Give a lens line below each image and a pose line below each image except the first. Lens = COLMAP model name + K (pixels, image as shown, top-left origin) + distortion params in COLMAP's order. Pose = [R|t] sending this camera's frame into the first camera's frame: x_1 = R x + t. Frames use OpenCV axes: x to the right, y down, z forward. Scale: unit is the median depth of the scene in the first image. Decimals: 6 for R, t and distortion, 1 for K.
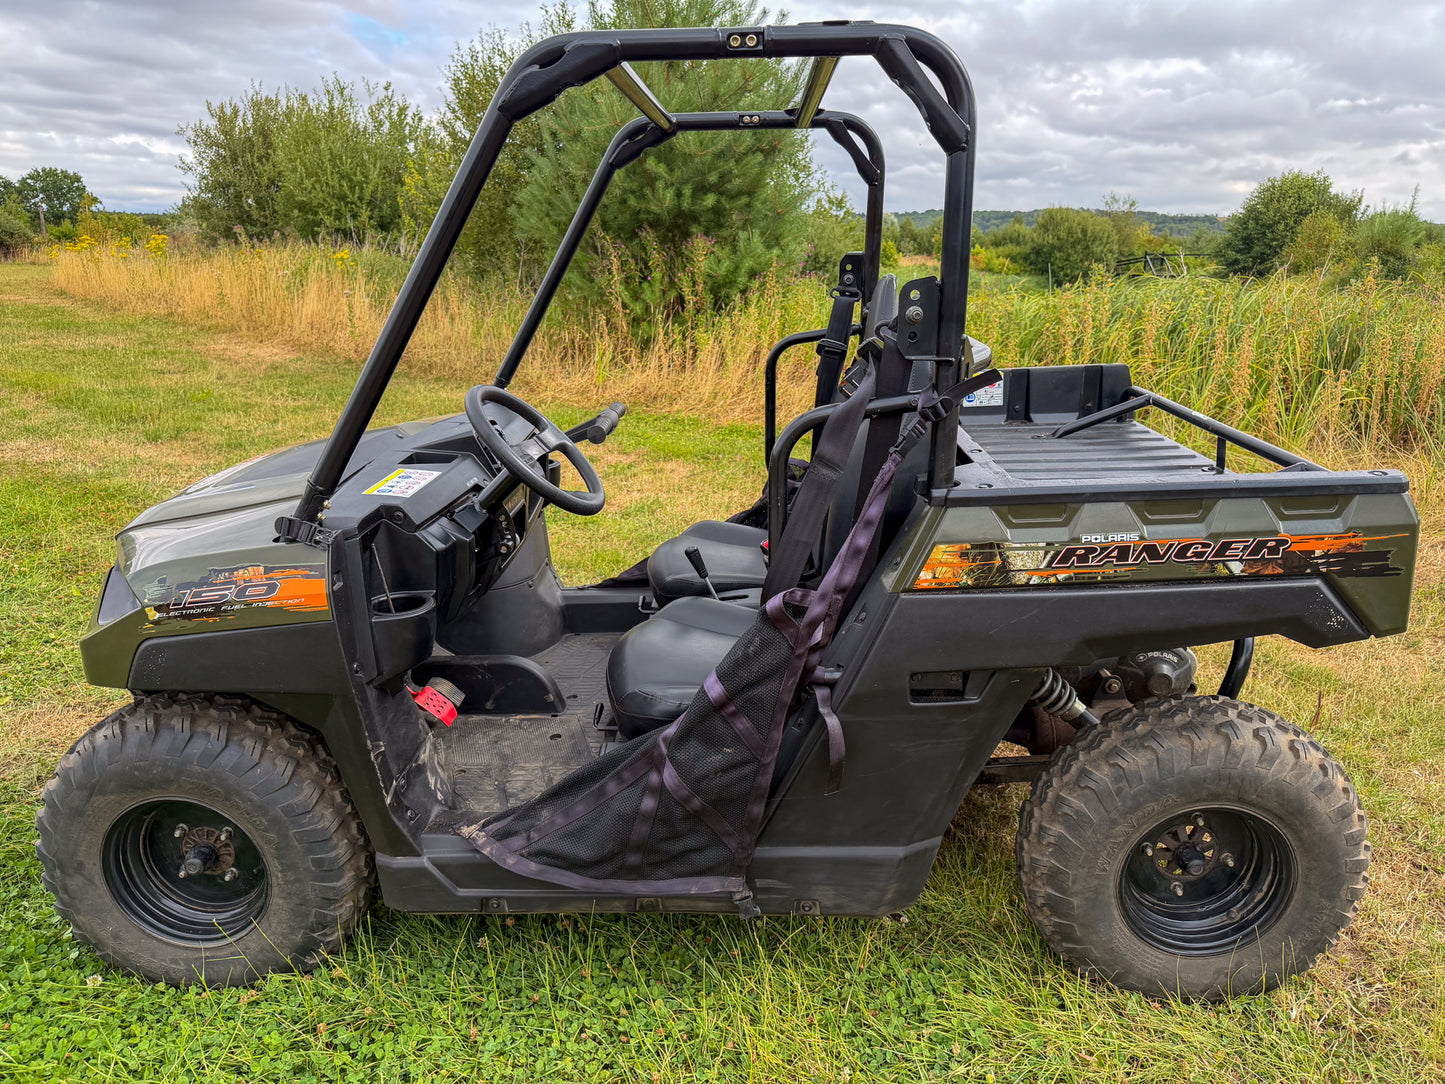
lens RADIAL K [[1013.1, 0, 721.8], [0, 1013.1, 547.1], [0, 0, 1]] dist [0.031377, -0.037907]
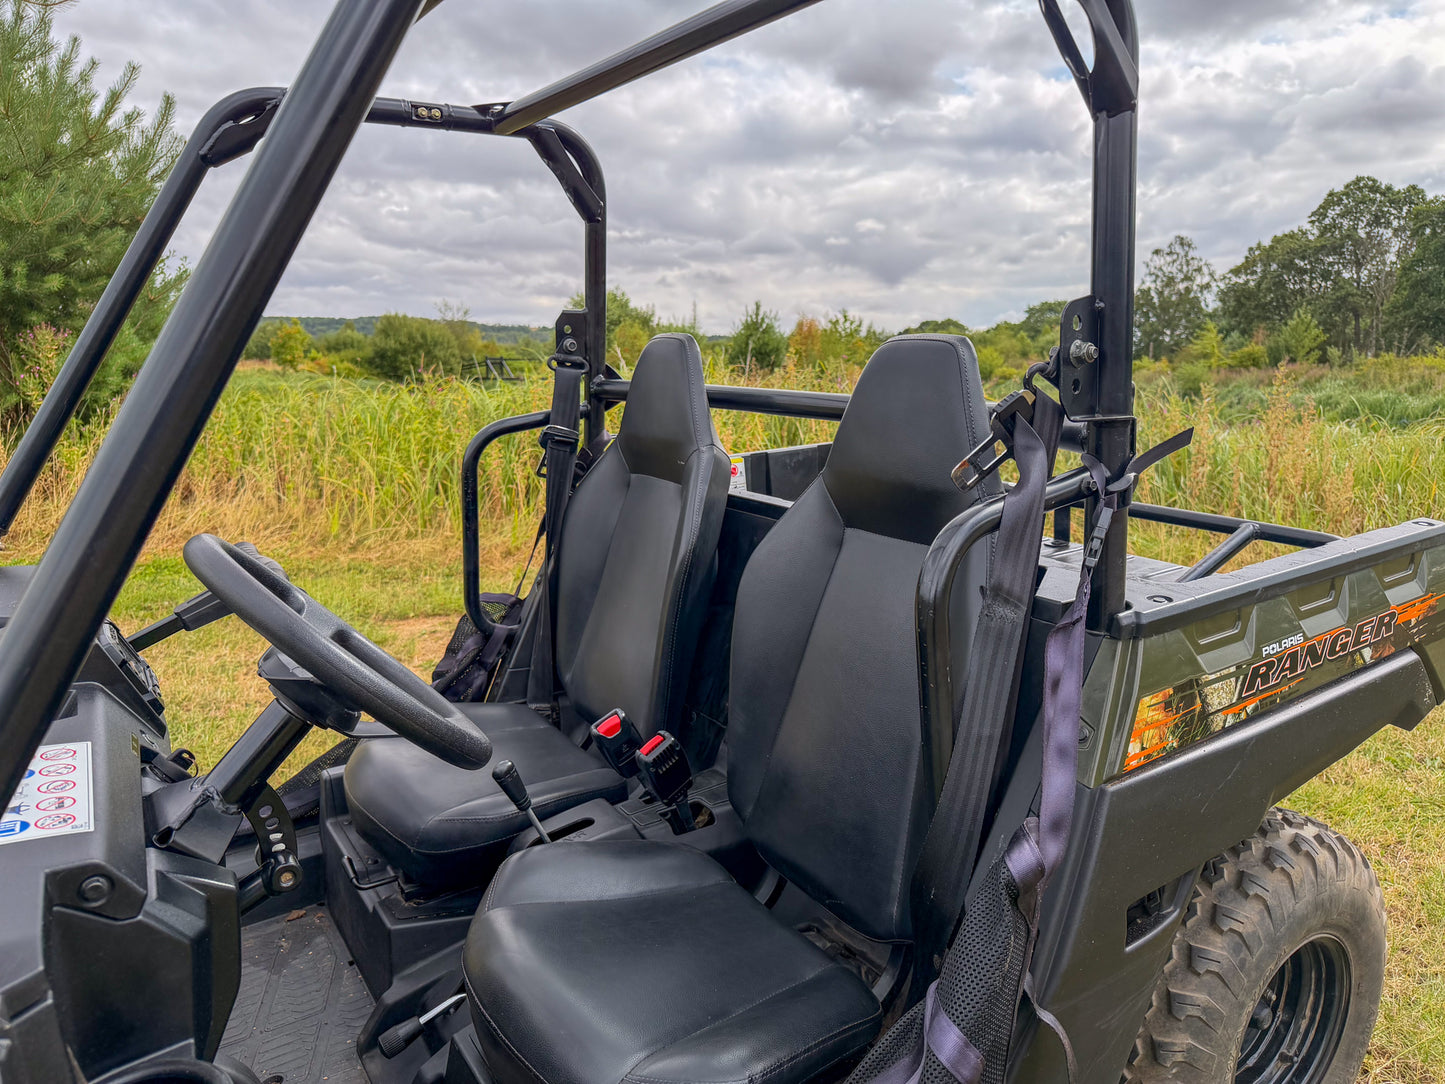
lens RADIAL K [[1013.1, 0, 721.8], [0, 1013.1, 547.1], [0, 0, 1]] dist [0.031377, -0.037907]
pose [[0.814108, -0.112100, 0.569791, -0.221106], [0.167421, 0.984837, -0.045453, -0.067730], [-0.556056, 0.132399, 0.820532, 0.355525]]
